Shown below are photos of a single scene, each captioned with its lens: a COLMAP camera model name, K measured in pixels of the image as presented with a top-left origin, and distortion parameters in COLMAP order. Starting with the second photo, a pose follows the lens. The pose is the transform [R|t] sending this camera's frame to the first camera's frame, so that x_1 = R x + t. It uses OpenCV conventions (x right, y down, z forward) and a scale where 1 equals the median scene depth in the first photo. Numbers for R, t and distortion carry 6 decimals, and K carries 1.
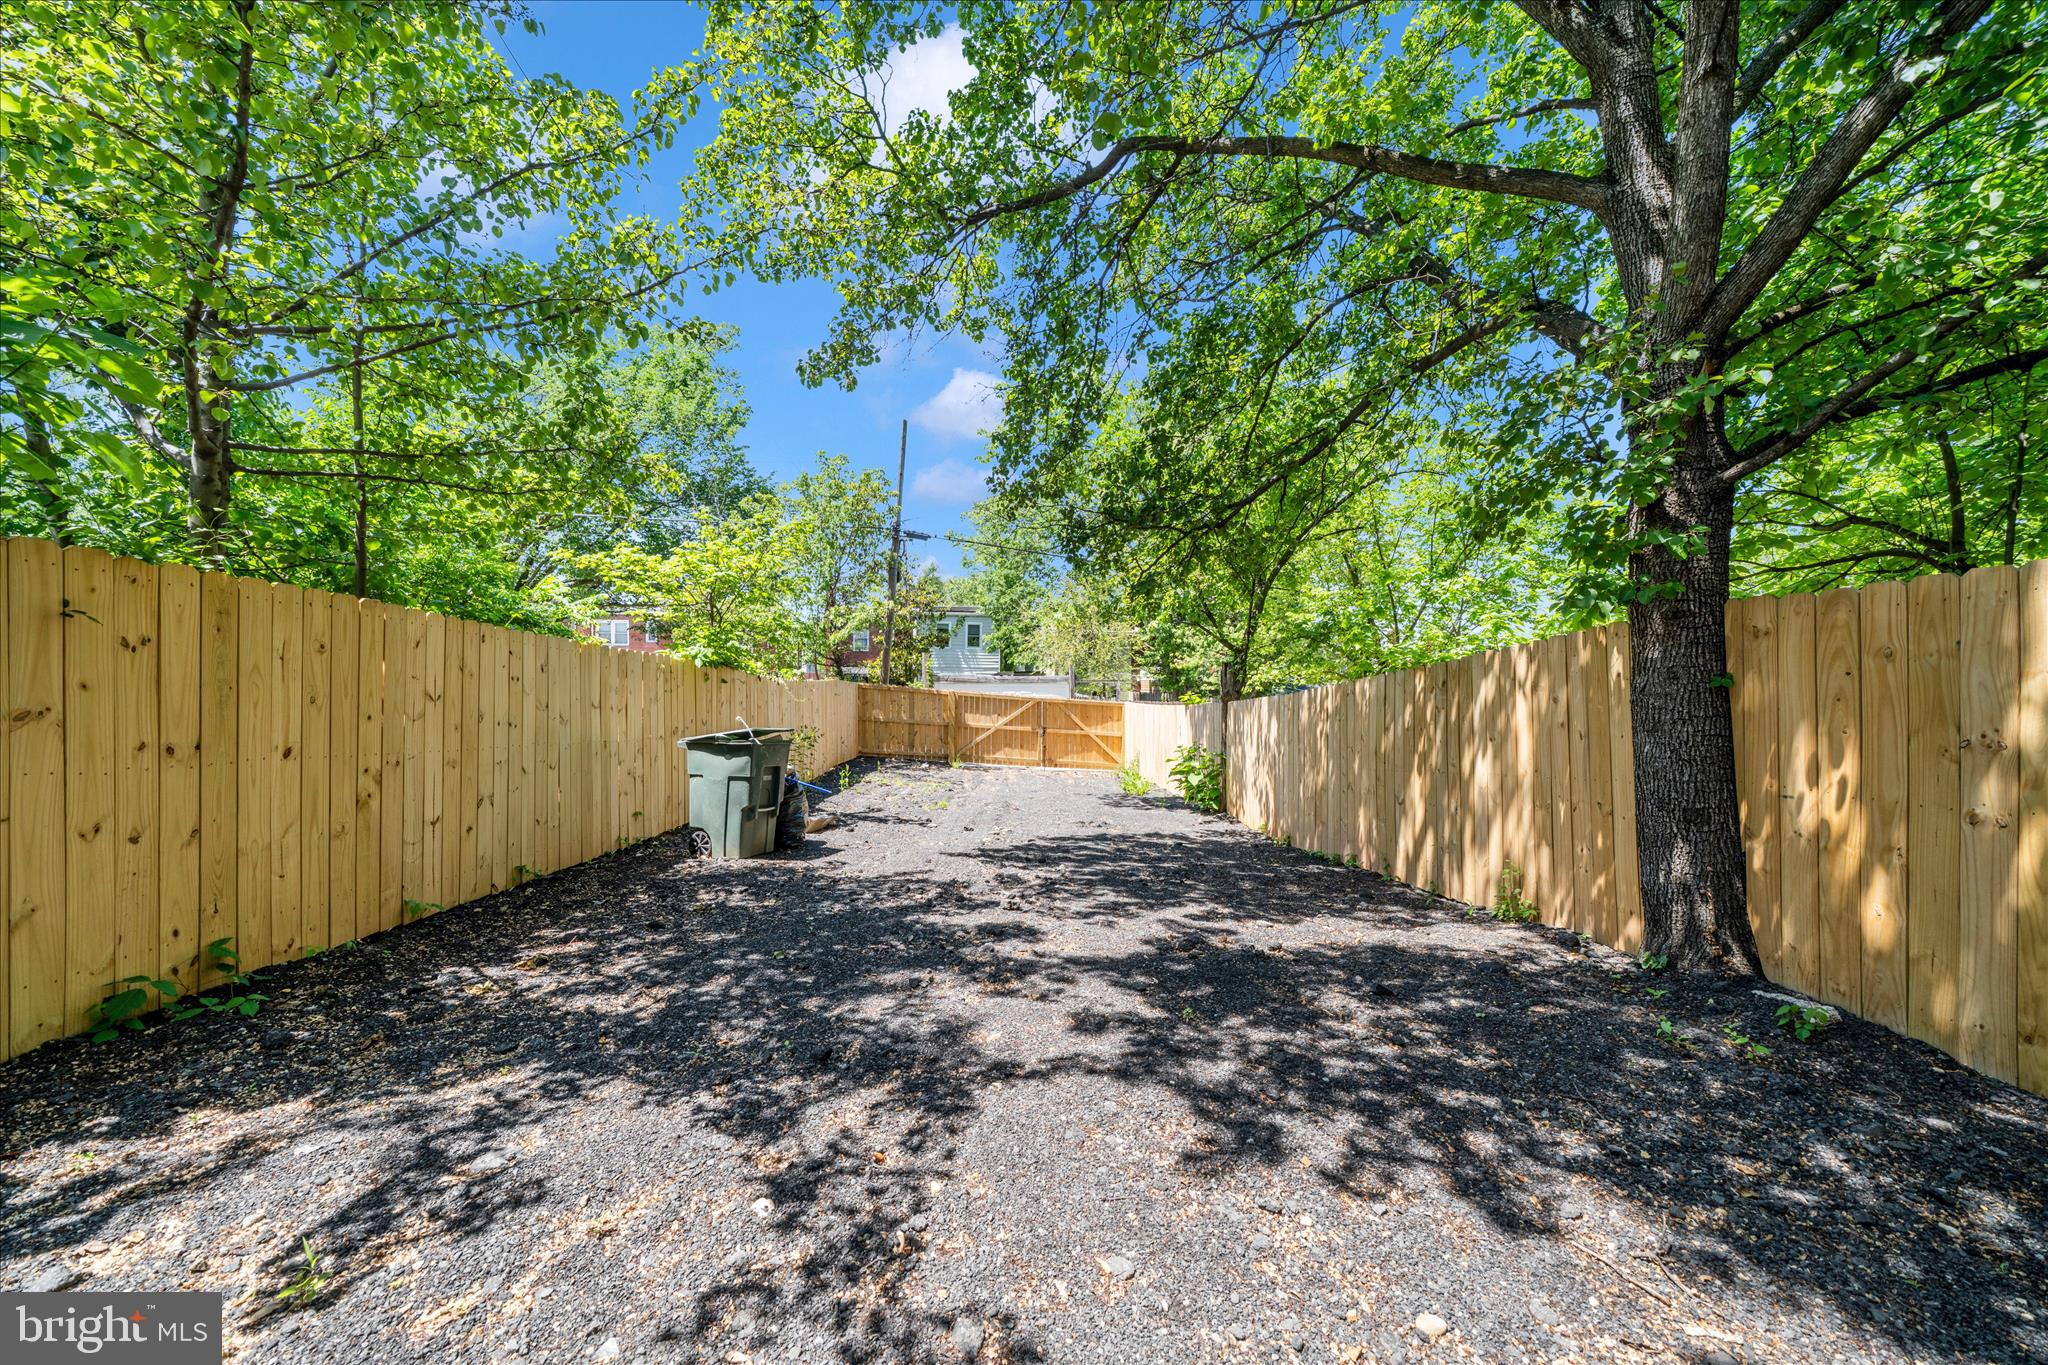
lens RADIAL K [[698.7, 0, 997.7], [0, 698.7, 690.9], [0, 0, 1]] dist [-0.004918, 0.000034]
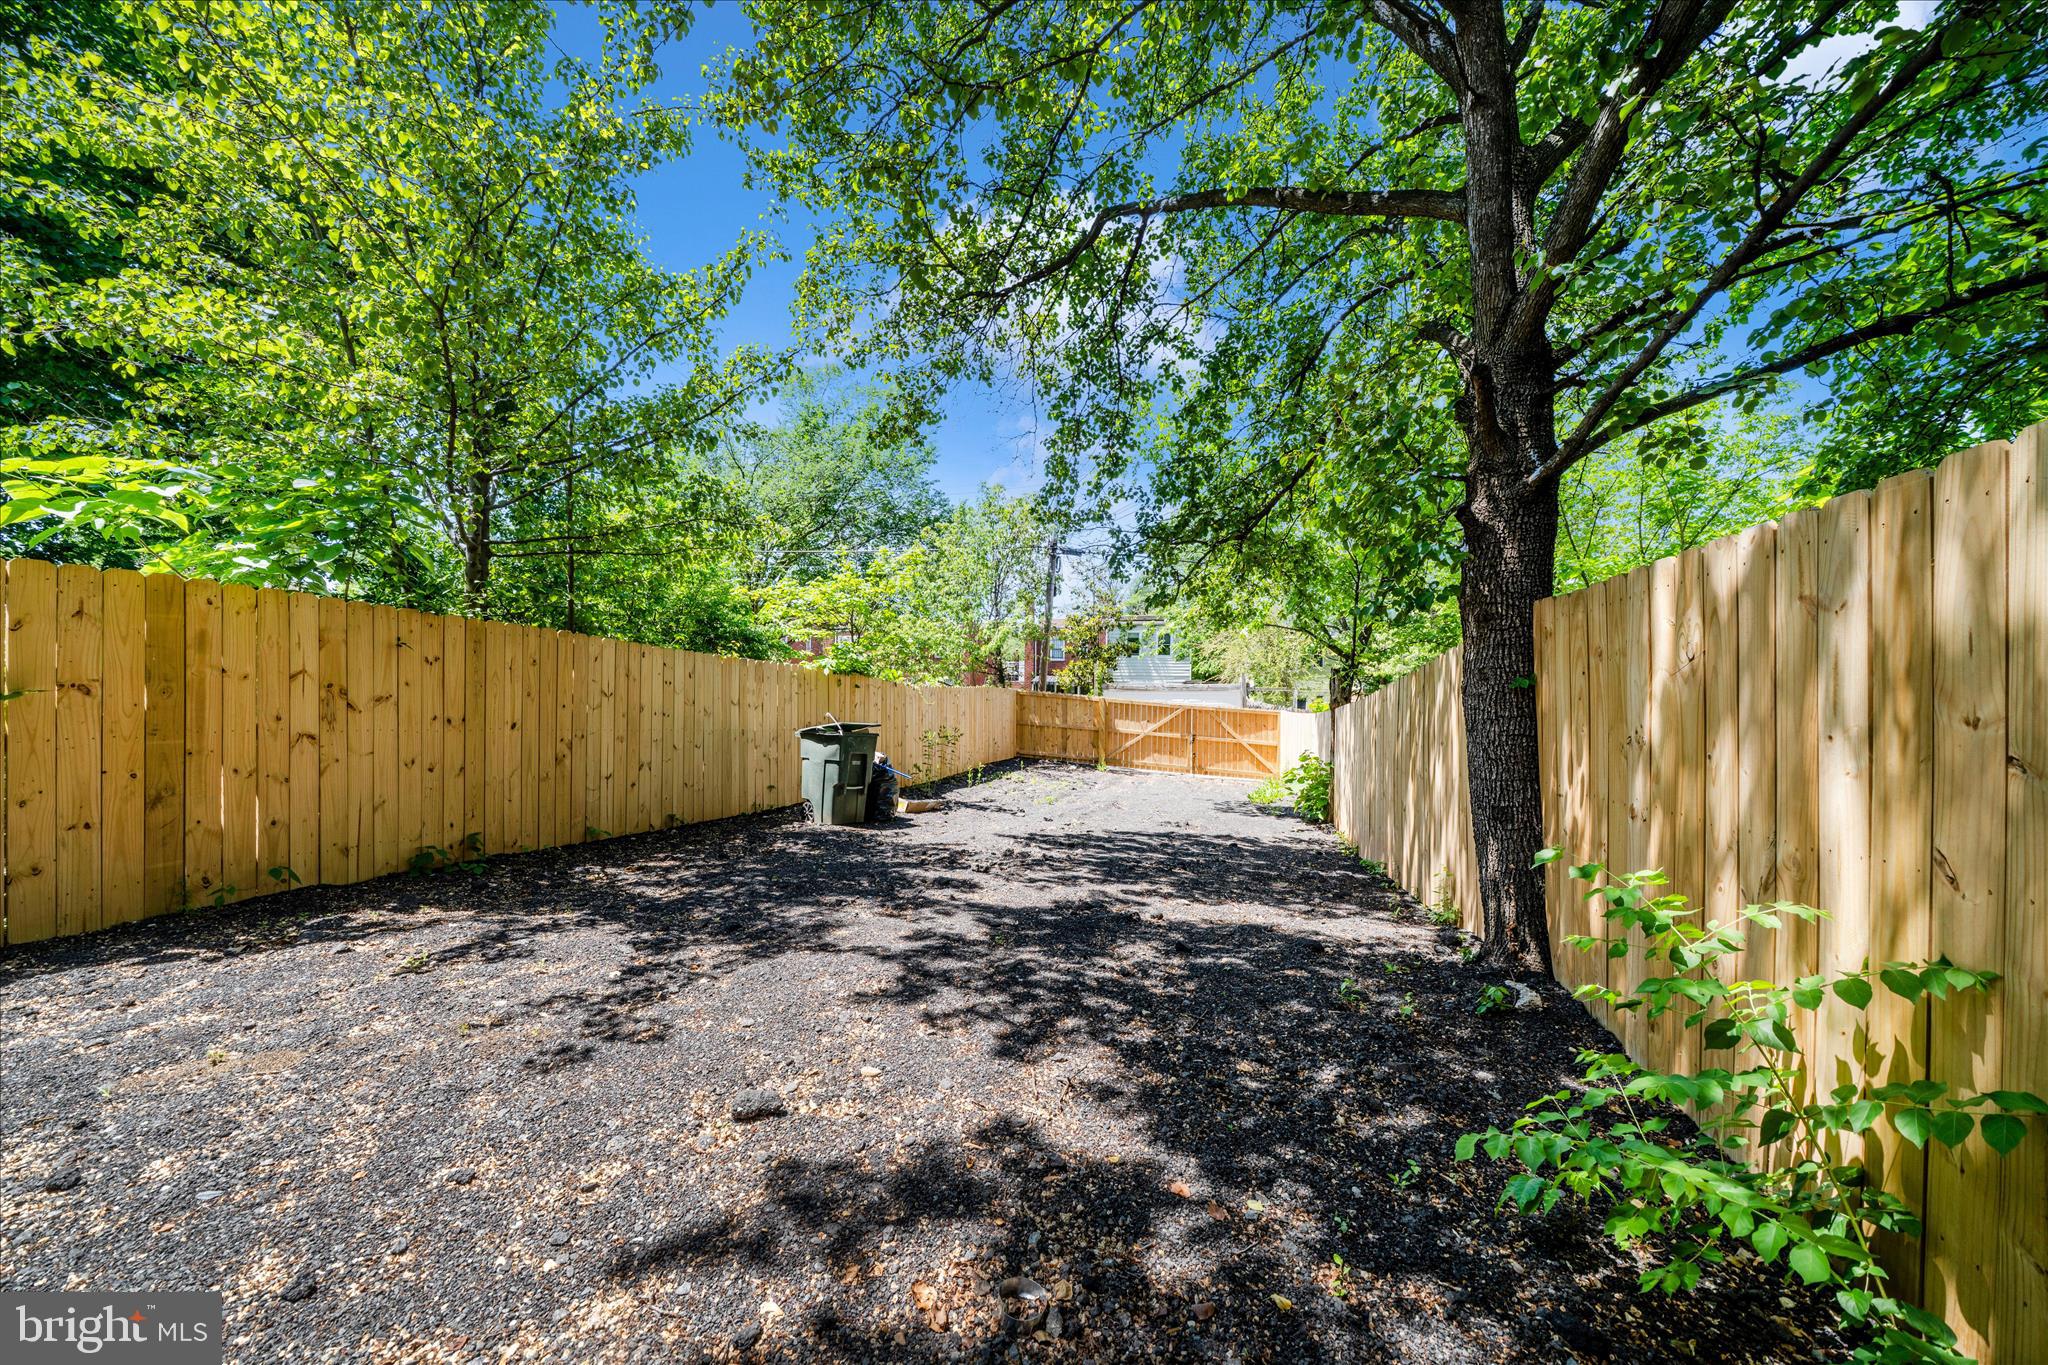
lens RADIAL K [[703.2, 0, 1017.2], [0, 703.2, 701.1], [0, 0, 1]] dist [-0.006487, -0.000053]
pose [[0.947930, 0.008463, -0.318365, 0.570993], [-0.008335, 0.999964, 0.001762, 0.015383], [0.318368, 0.000983, 0.947967, -0.176111]]
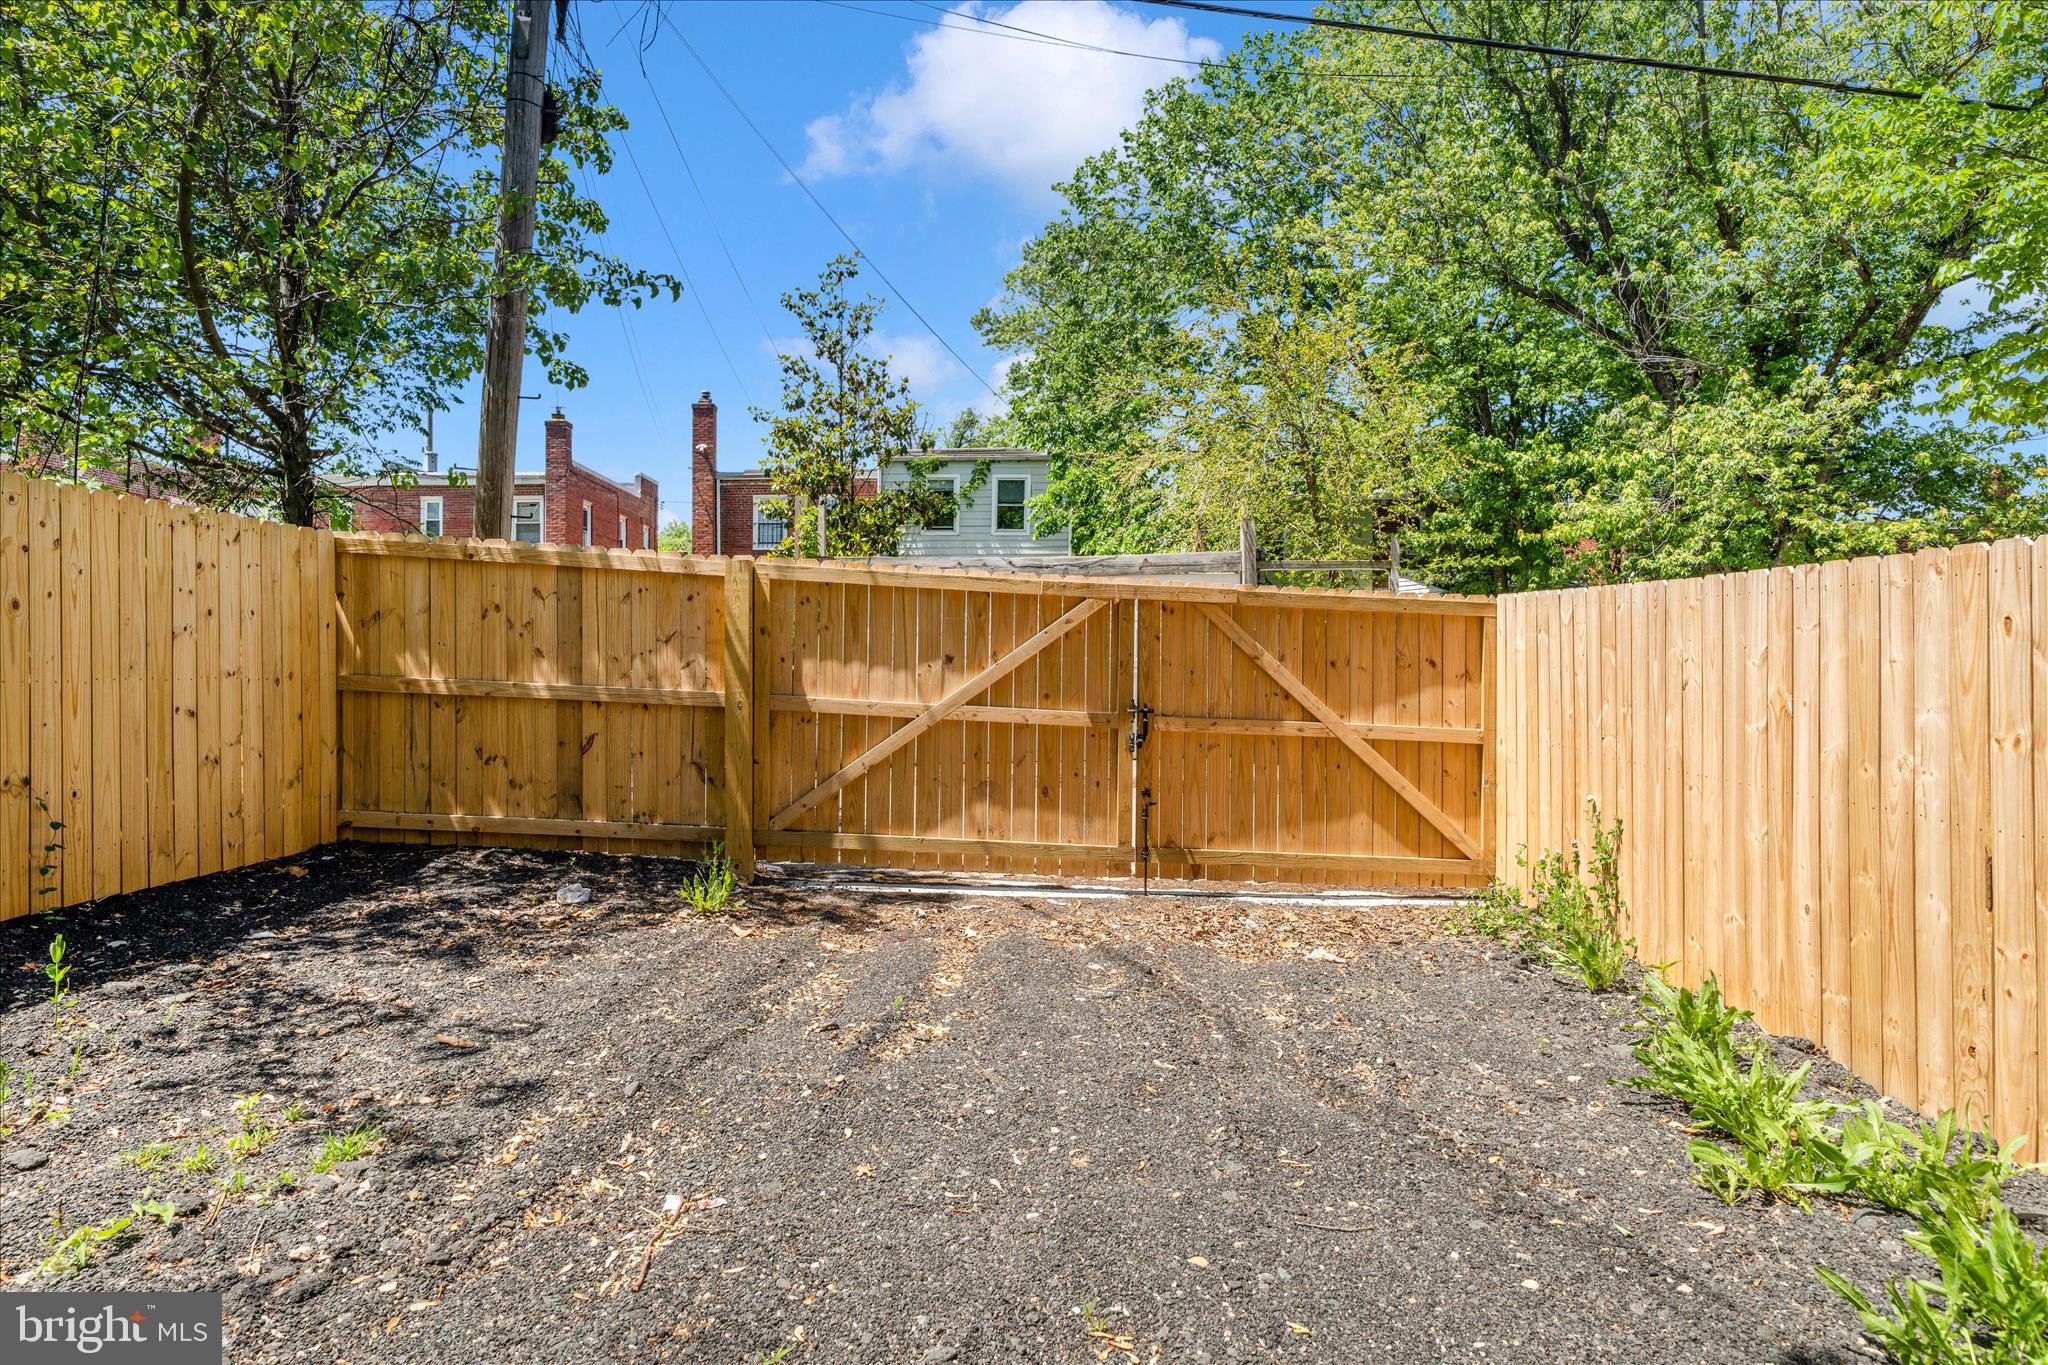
lens RADIAL K [[935.6, 0, 1026.5], [0, 935.6, 657.1], [0, 0, 1]] dist [-0.000353, -0.000077]
pose [[0.994806, -0.017063, -0.100351, 0.229204], [0.017308, 0.999849, 0.001565, 0.127643], [0.100310, -0.003294, 0.994951, 2.658295]]
